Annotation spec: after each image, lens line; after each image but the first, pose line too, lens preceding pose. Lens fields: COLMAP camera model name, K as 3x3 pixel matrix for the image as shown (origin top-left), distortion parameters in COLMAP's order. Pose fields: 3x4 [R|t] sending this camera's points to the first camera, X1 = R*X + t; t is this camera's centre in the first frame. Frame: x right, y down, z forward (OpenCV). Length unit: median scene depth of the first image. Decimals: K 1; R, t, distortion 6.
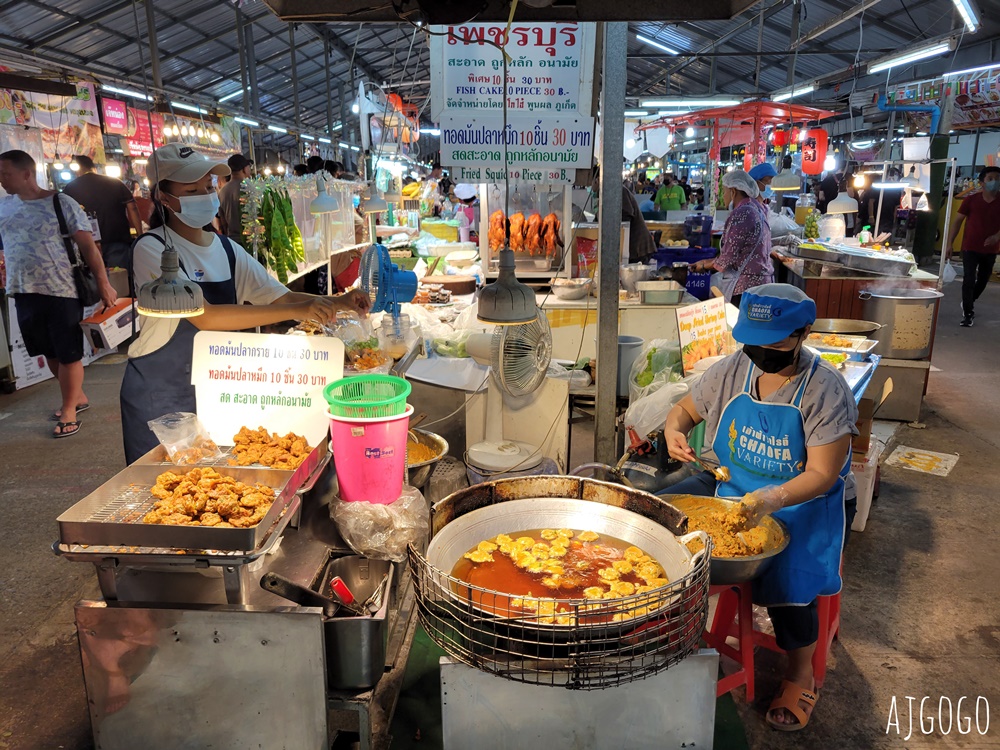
lens RADIAL K [[754.4, 0, 500.8], [0, 754.4, 376.4], [0, 0, 1]] dist [0.052056, -0.028651]
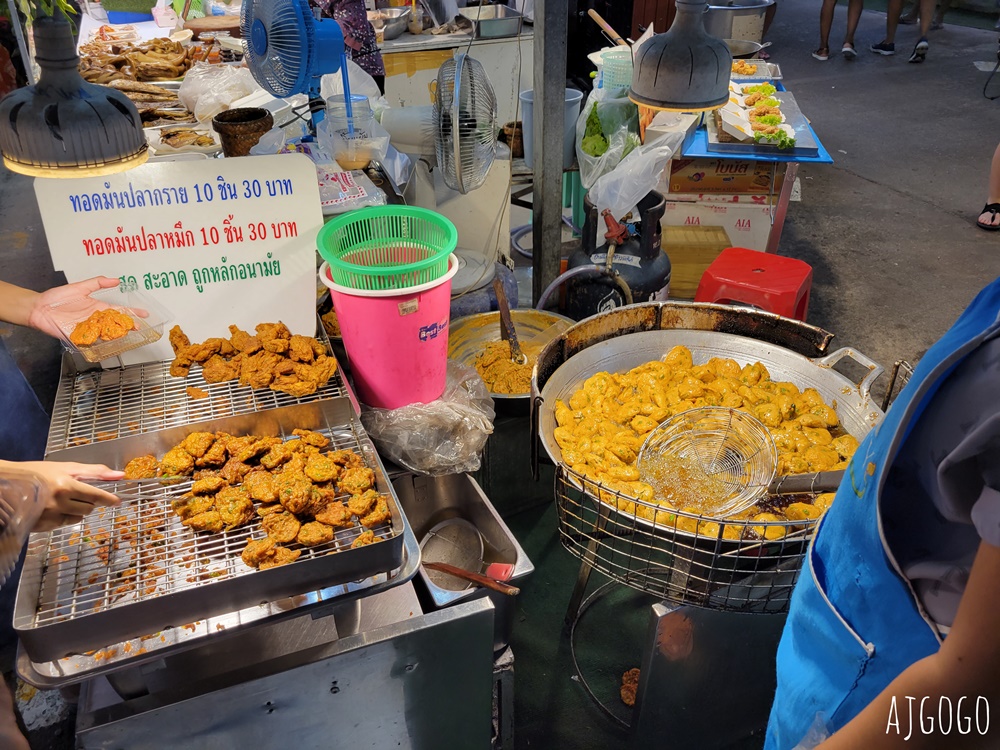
lens RADIAL K [[754.4, 0, 497.3], [0, 754.4, 374.3], [0, 0, 1]] dist [0.052056, -0.028651]
pose [[0.926311, -0.217929, 0.307336, -0.295660], [0.107993, 0.935086, 0.337568, -0.074020], [-0.360952, -0.279503, 0.889715, 0.357266]]
